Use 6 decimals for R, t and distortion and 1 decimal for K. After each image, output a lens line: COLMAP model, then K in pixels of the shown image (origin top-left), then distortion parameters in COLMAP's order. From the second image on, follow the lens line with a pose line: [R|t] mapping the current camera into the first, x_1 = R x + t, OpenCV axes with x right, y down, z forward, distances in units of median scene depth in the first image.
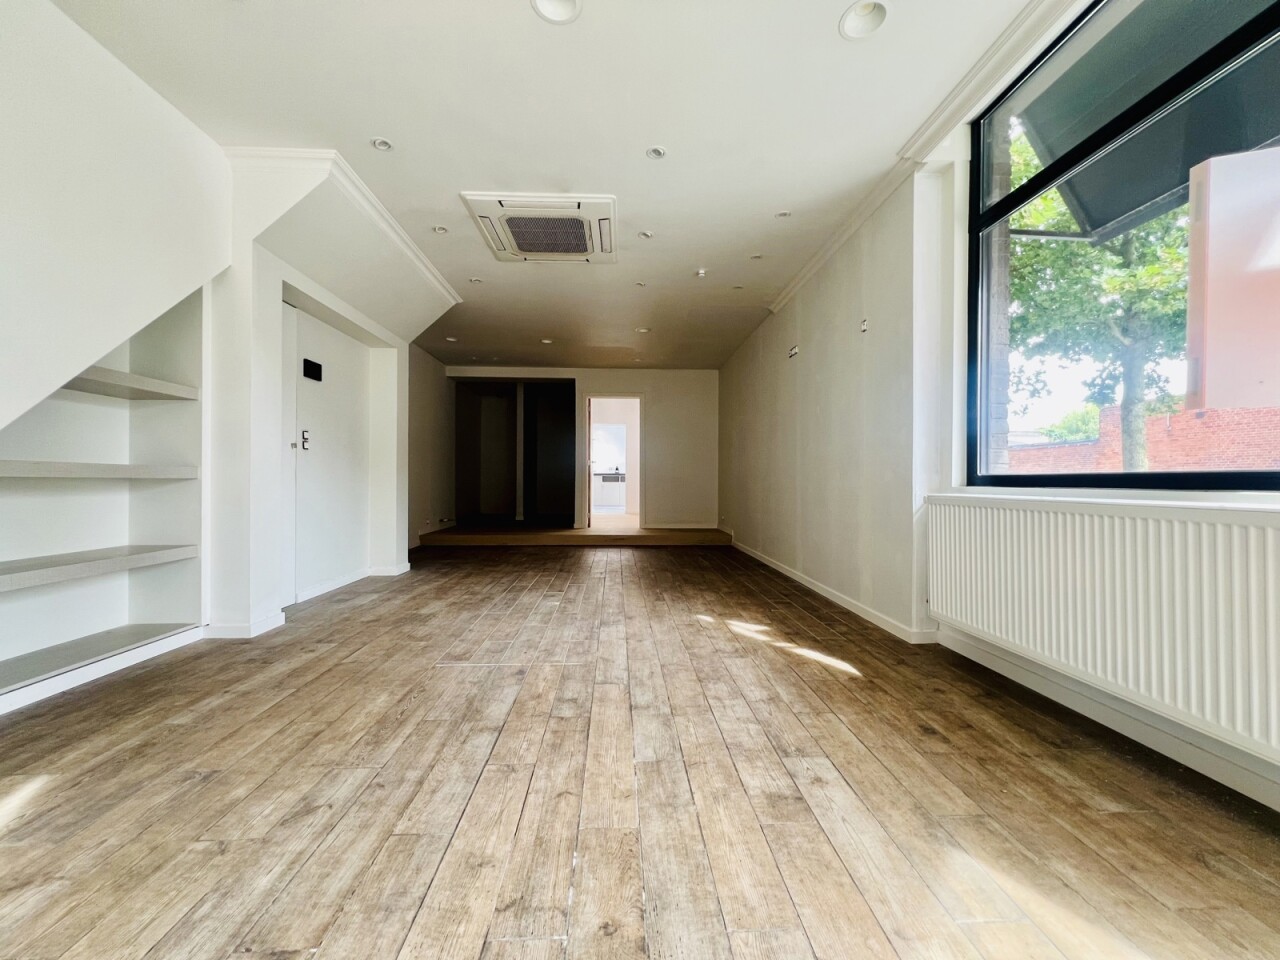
lens RADIAL K [[512.4, 0, 640.0], [0, 512.4, 480.0], [0, 0, 1]] dist [-0.000893, 0.000427]
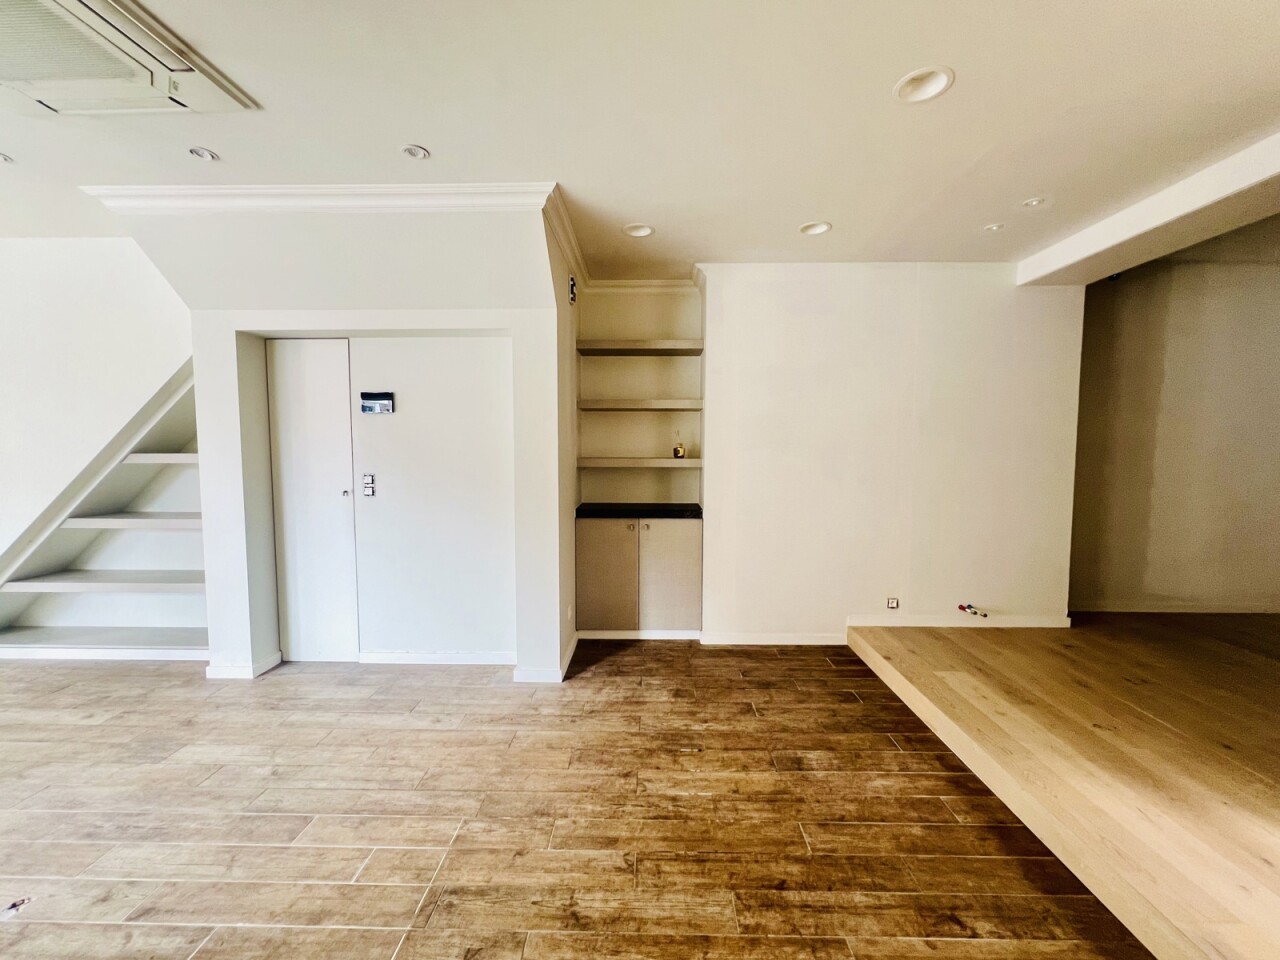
lens RADIAL K [[522.9, 0, 640.0], [0, 522.9, 480.0], [0, 0, 1]] dist [0.000489, 0.000390]
pose [[-0.069776, 0.063072, -0.995567, 0.351057], [0.005483, 0.998008, 0.062843, -0.237644], [0.997548, -0.001074, -0.069983, 2.628705]]
